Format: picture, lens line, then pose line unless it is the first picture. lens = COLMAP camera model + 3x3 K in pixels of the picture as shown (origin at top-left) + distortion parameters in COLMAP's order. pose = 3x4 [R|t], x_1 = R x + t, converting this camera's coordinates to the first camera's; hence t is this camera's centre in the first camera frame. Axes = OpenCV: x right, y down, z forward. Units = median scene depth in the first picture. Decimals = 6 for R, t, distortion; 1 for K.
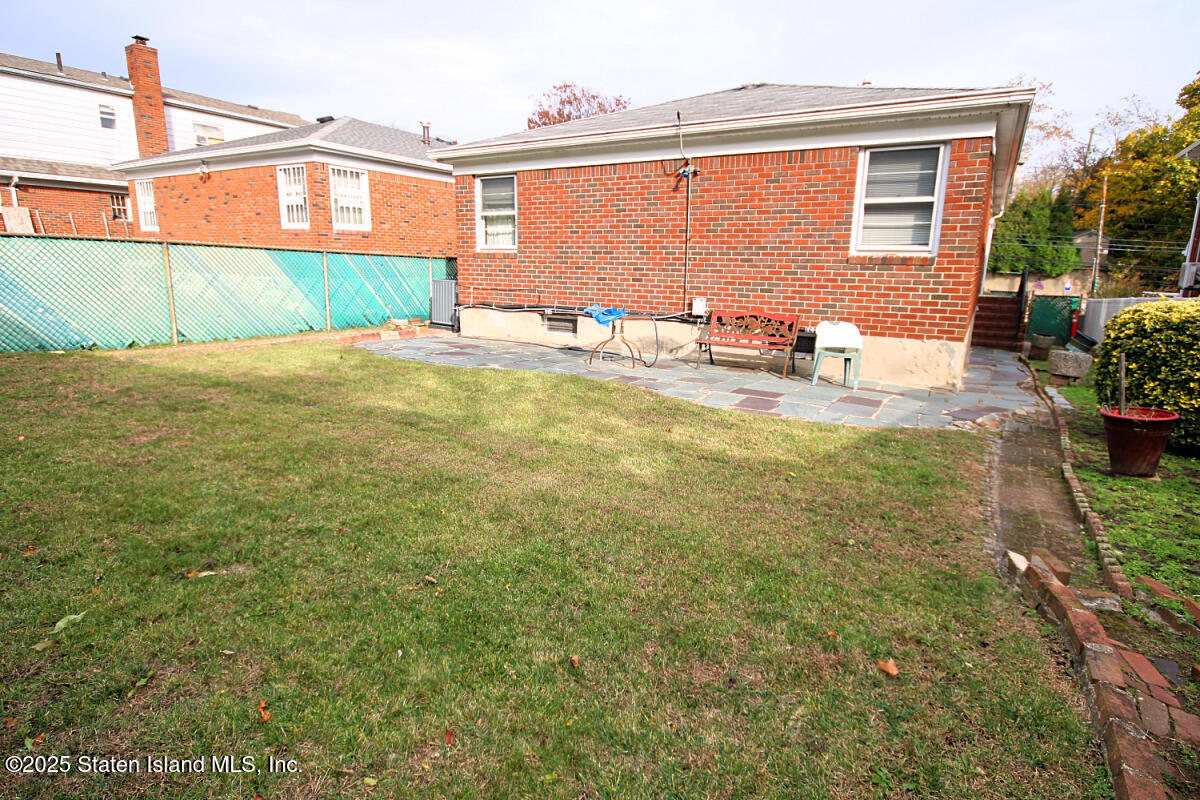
lens RADIAL K [[629.4, 0, 606.8], [0, 629.4, 400.9], [0, 0, 1]] dist [-0.002582, 0.000007]
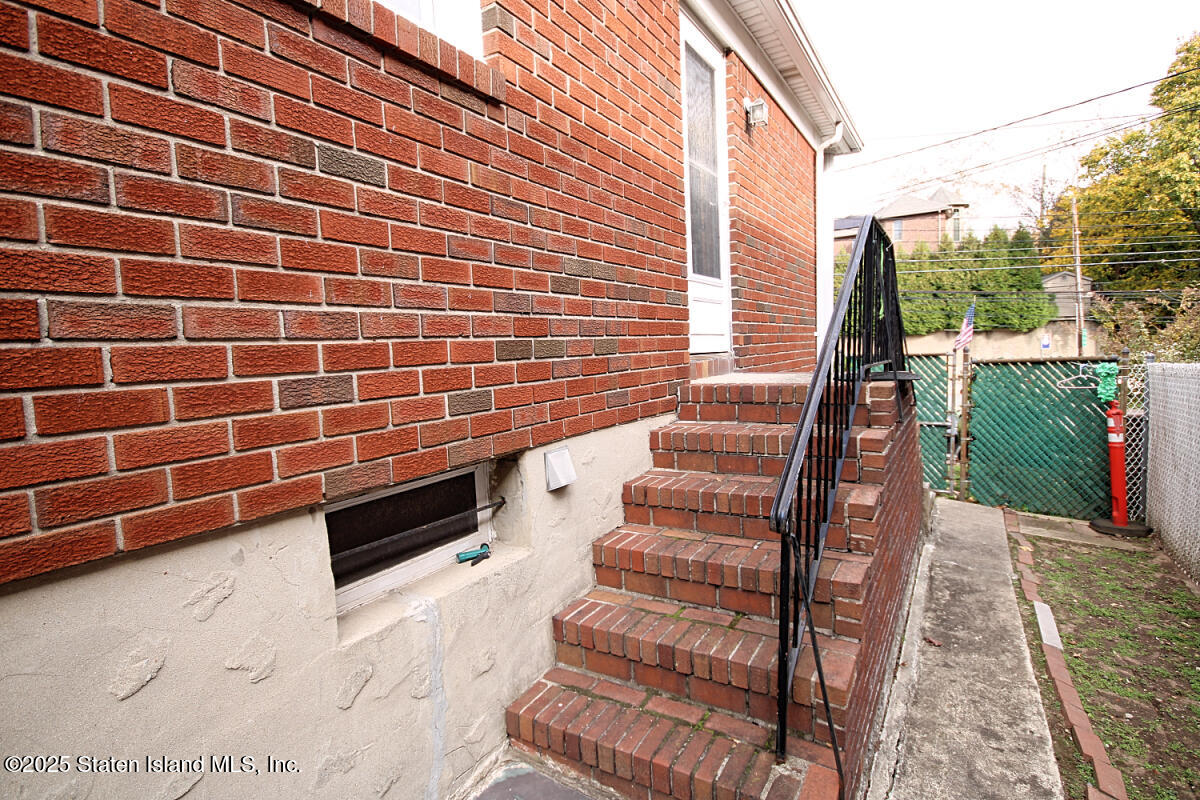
lens RADIAL K [[598.3, 0, 600.7], [0, 598.3, 399.6], [0, 0, 1]] dist [-0.001567, -0.002304]
pose [[0.998285, -0.057546, -0.010767, 0.195577], [0.055603, 0.989515, -0.133298, -0.046965], [0.018325, 0.132471, 0.991018, 0.275985]]
